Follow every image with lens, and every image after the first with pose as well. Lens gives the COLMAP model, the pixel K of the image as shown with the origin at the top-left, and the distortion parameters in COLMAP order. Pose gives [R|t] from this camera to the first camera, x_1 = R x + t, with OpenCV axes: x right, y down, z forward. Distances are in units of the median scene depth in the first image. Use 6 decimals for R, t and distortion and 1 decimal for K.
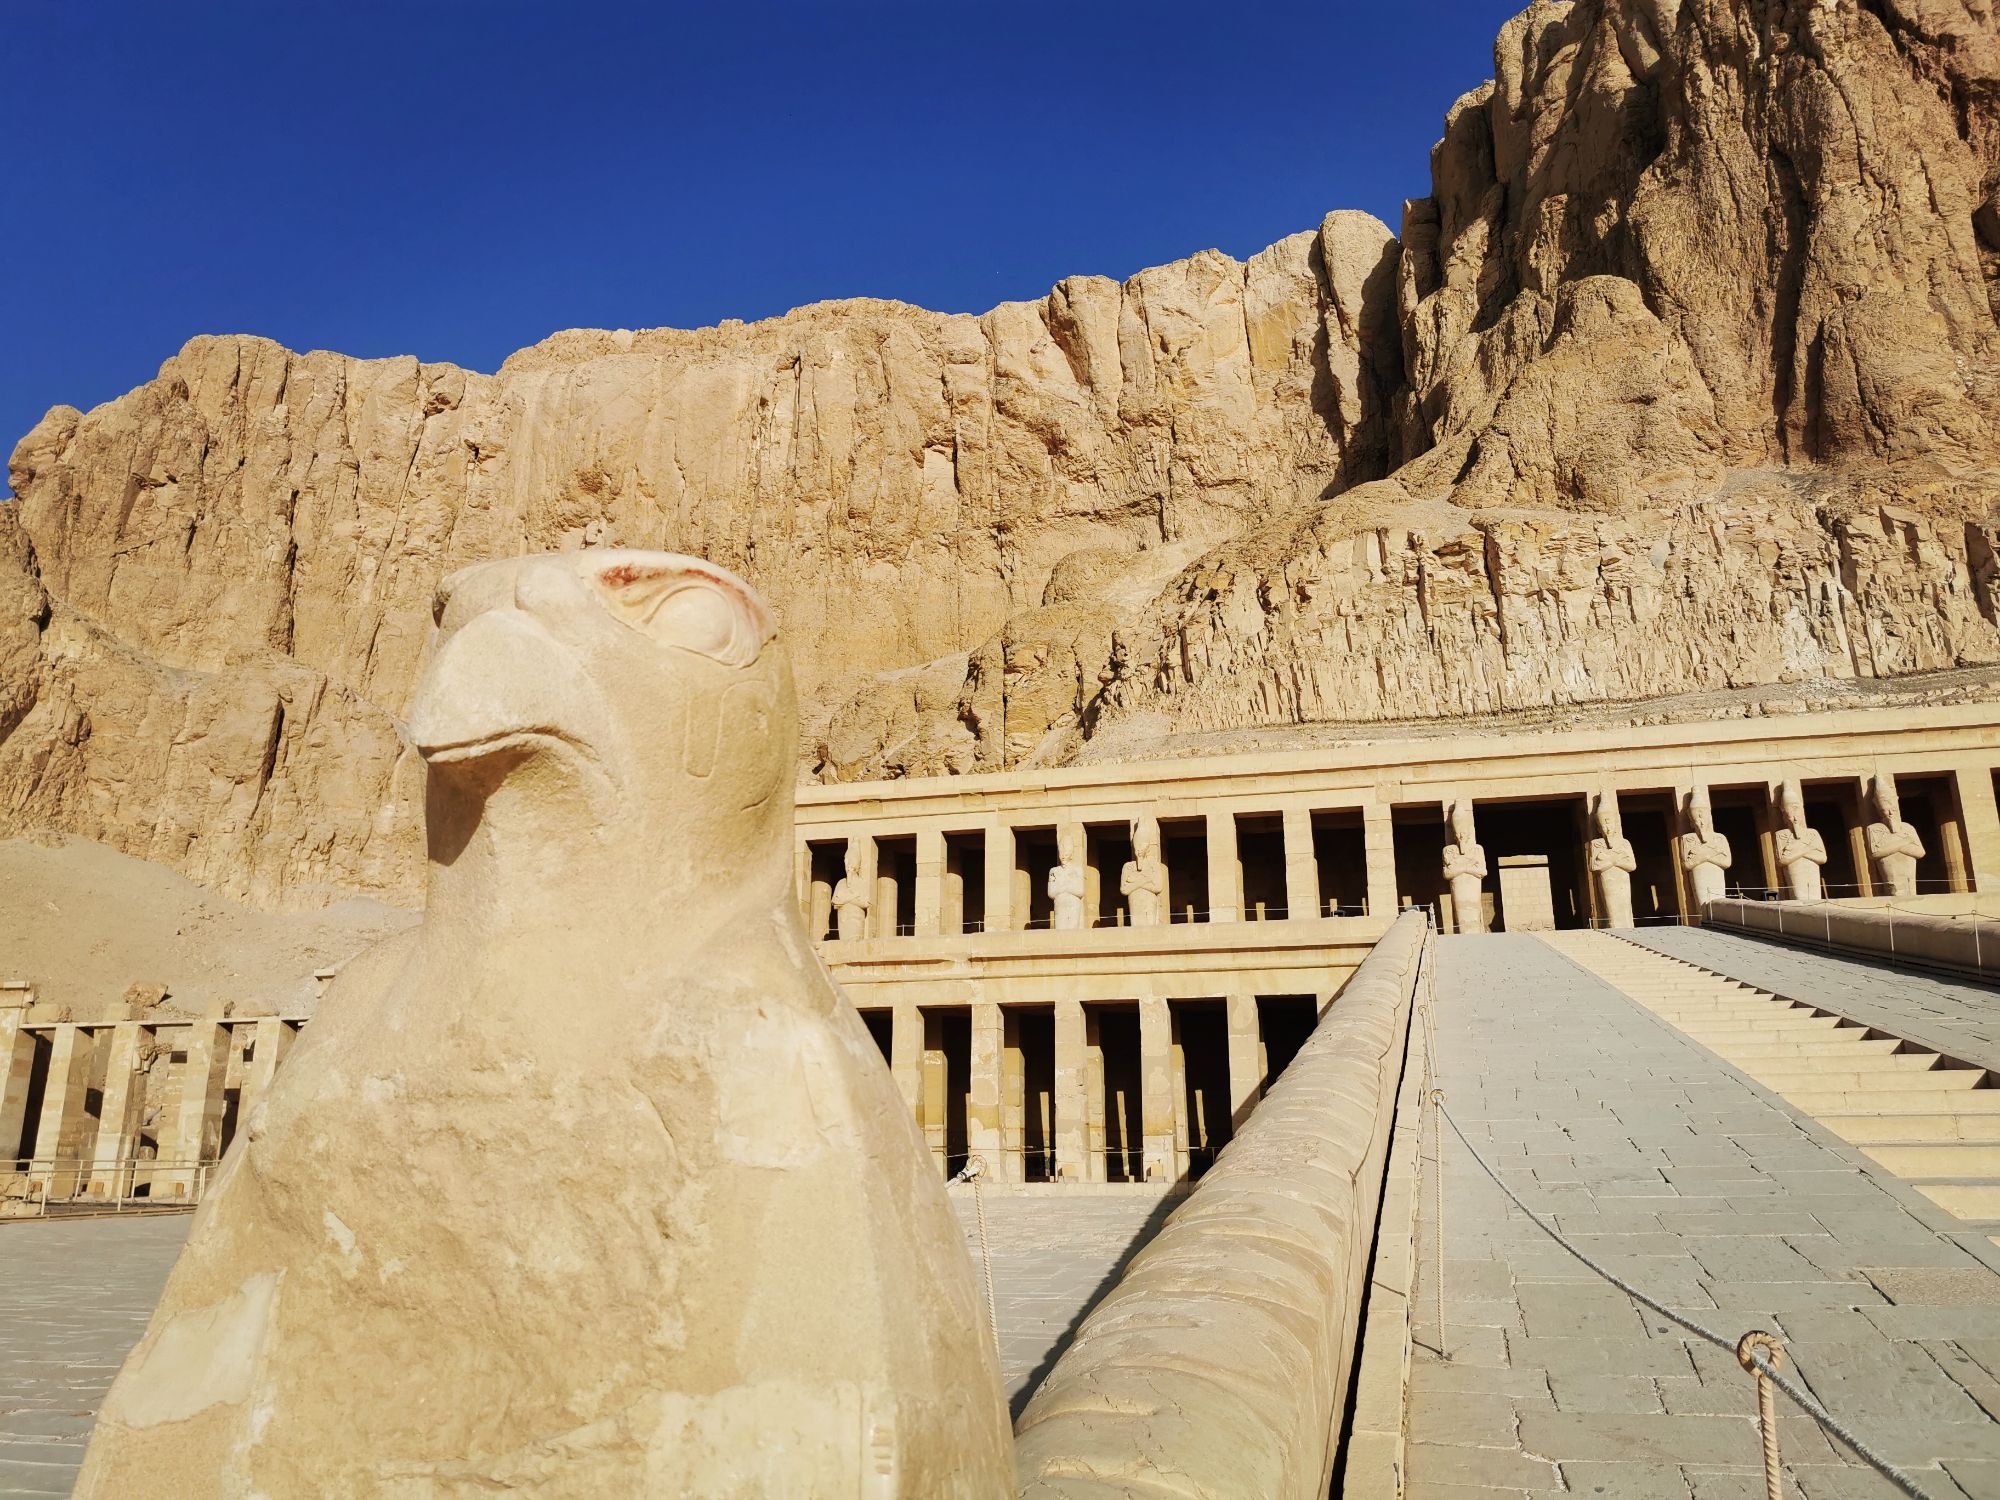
lens RADIAL K [[1563.8, 0, 1007.0], [0, 1563.8, 748.3], [0, 0, 1]] dist [0.060616, -0.079423]
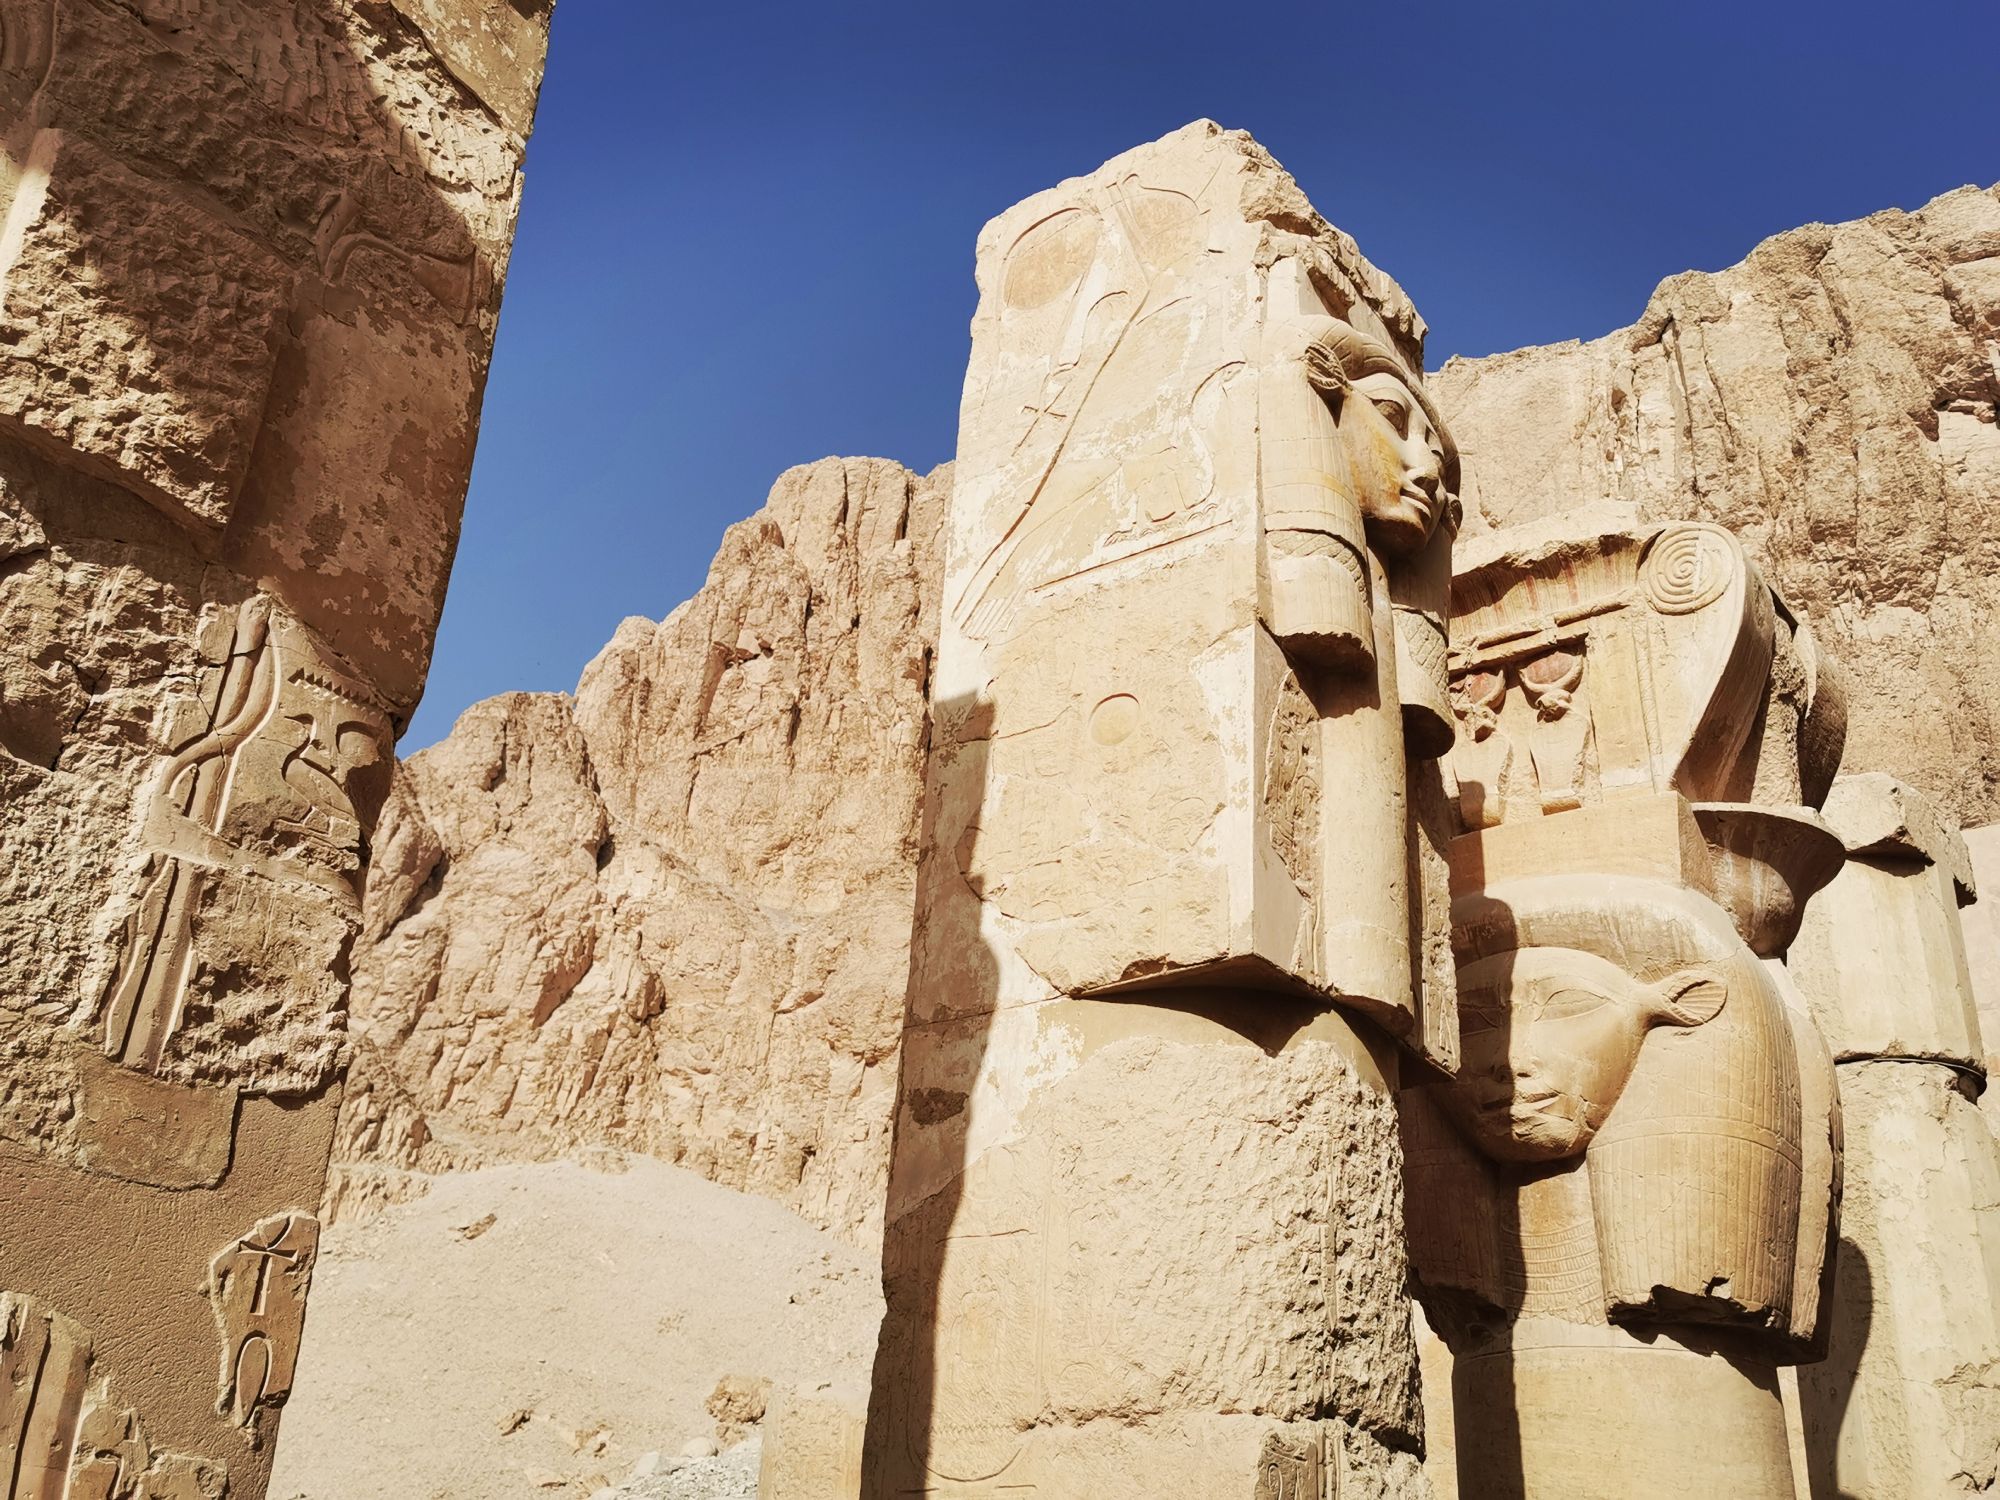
lens RADIAL K [[2005.7, 0, 1002.2], [0, 2005.7, 749.9], [0, 0, 1]] dist [0.094468, 0.000000]
pose [[0.919270, -0.149651, -0.364070, -0.125332], [0.065637, 0.970238, -0.233087, 0.086010], [0.388116, 0.190373, 0.901734, 0.267954]]
